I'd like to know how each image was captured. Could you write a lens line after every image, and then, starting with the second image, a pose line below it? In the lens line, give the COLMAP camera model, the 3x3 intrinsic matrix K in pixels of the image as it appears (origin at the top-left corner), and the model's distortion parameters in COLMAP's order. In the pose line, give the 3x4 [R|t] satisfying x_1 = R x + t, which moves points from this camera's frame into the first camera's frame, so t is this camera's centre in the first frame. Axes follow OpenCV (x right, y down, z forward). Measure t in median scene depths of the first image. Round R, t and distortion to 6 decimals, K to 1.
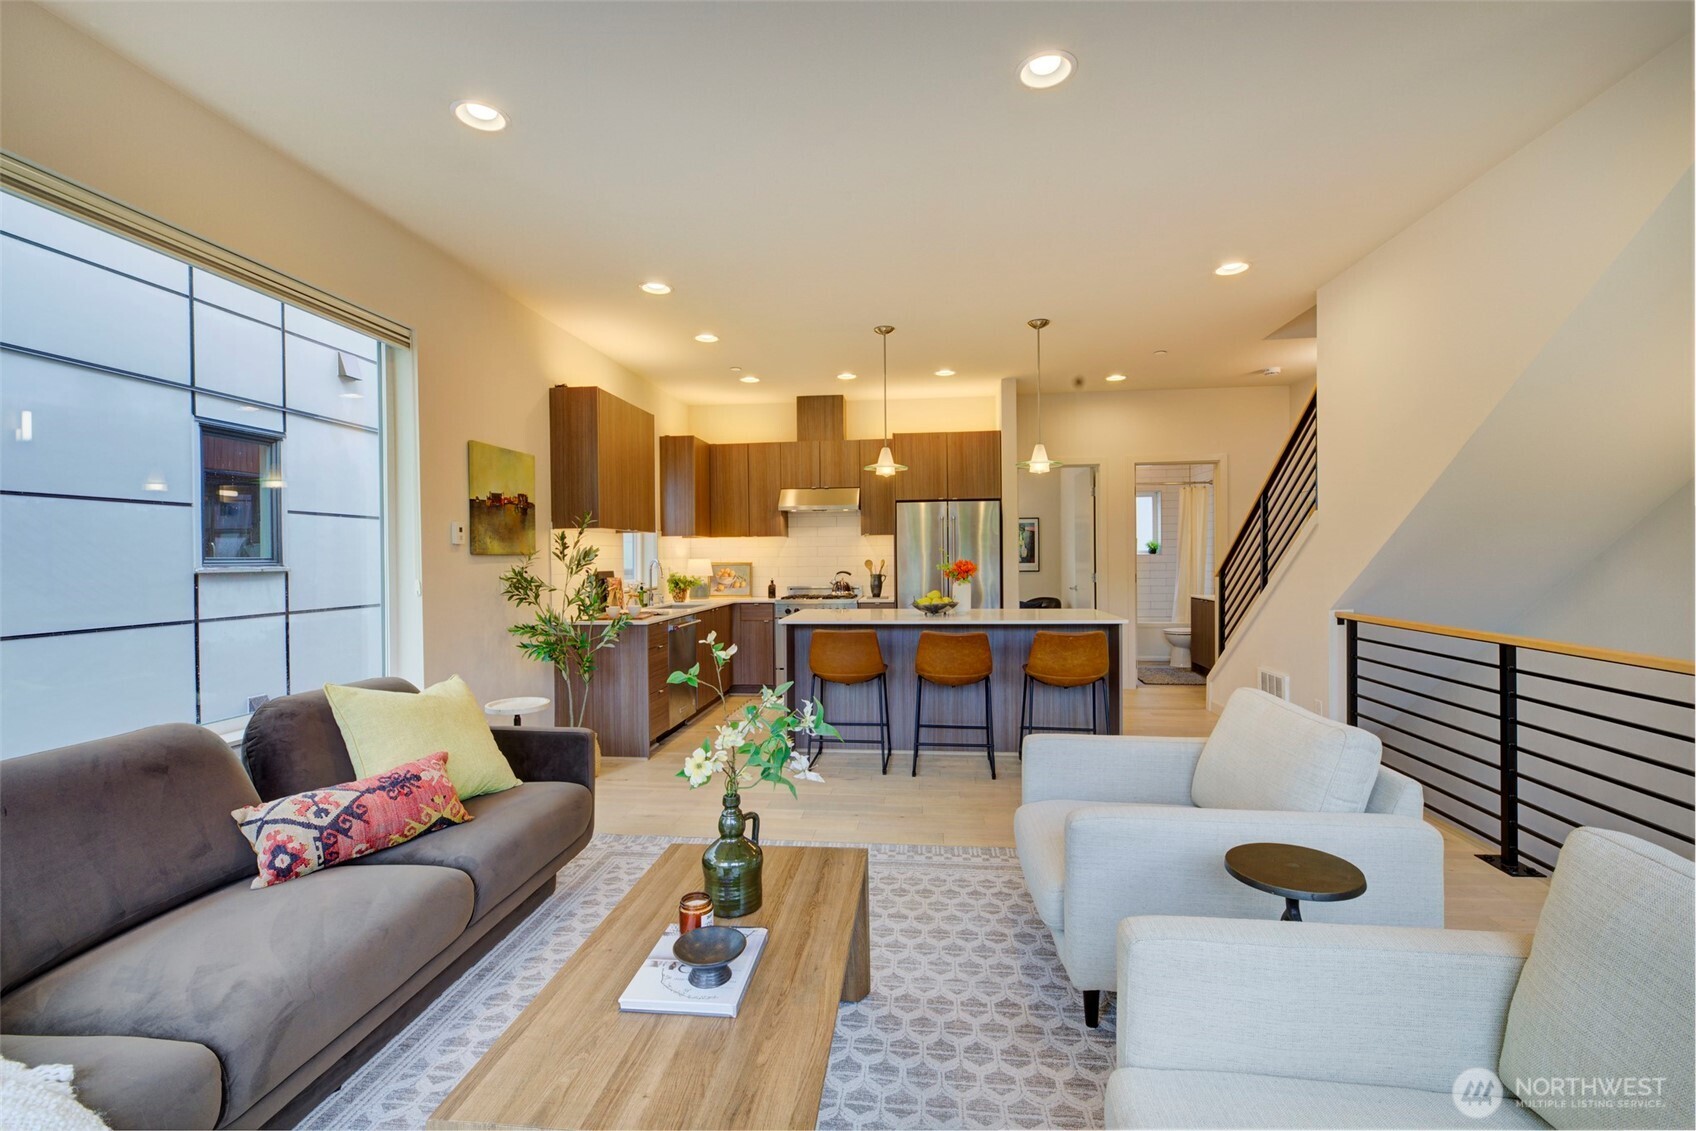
lens RADIAL K [[743.3, 0, 857.6], [0, 743.3, 588.8], [0, 0, 1]] dist [0.000454, -0.000299]
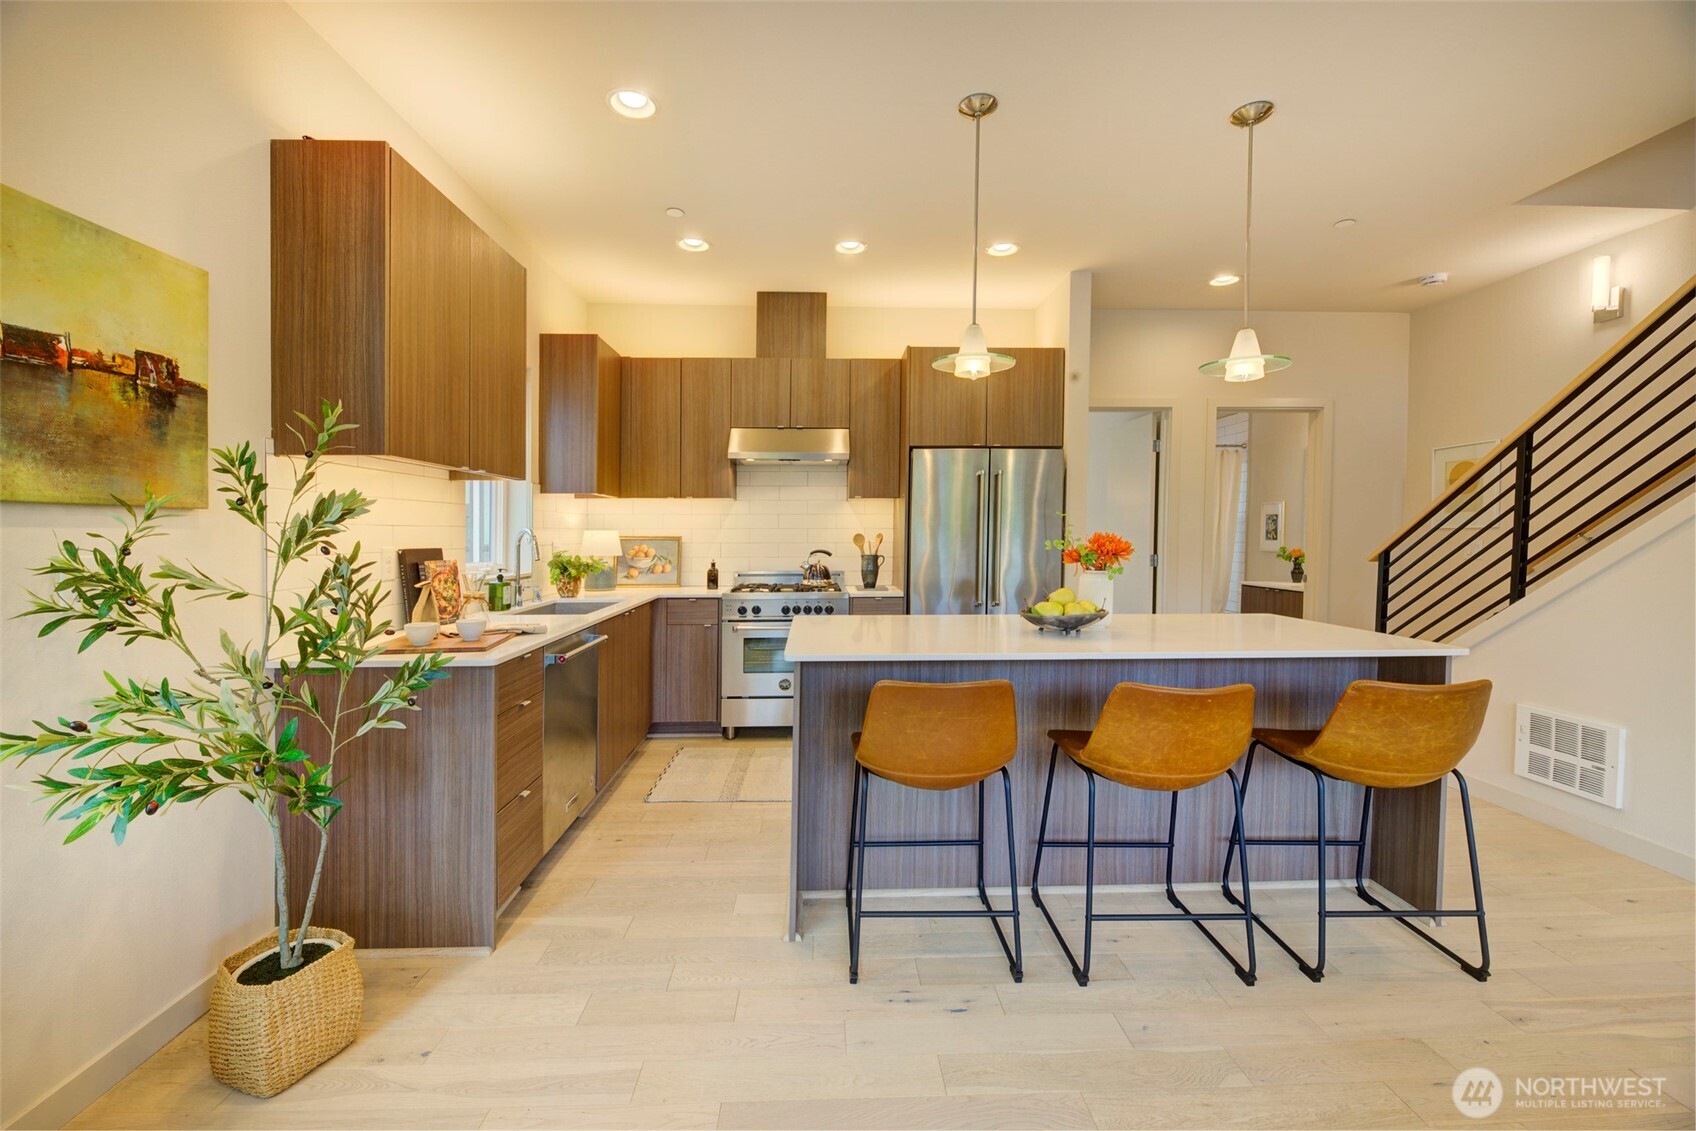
lens RADIAL K [[695.5, 0, 862.6], [0, 695.5, 542.0], [0, 0, 1]] dist [-0.001799, -0.001100]
pose [[0.986218, 0.007983, 0.165256, -0.090762], [-0.002670, 0.999473, -0.032346, -0.010926], [-0.165427, 0.031459, 0.985720, 0.373075]]
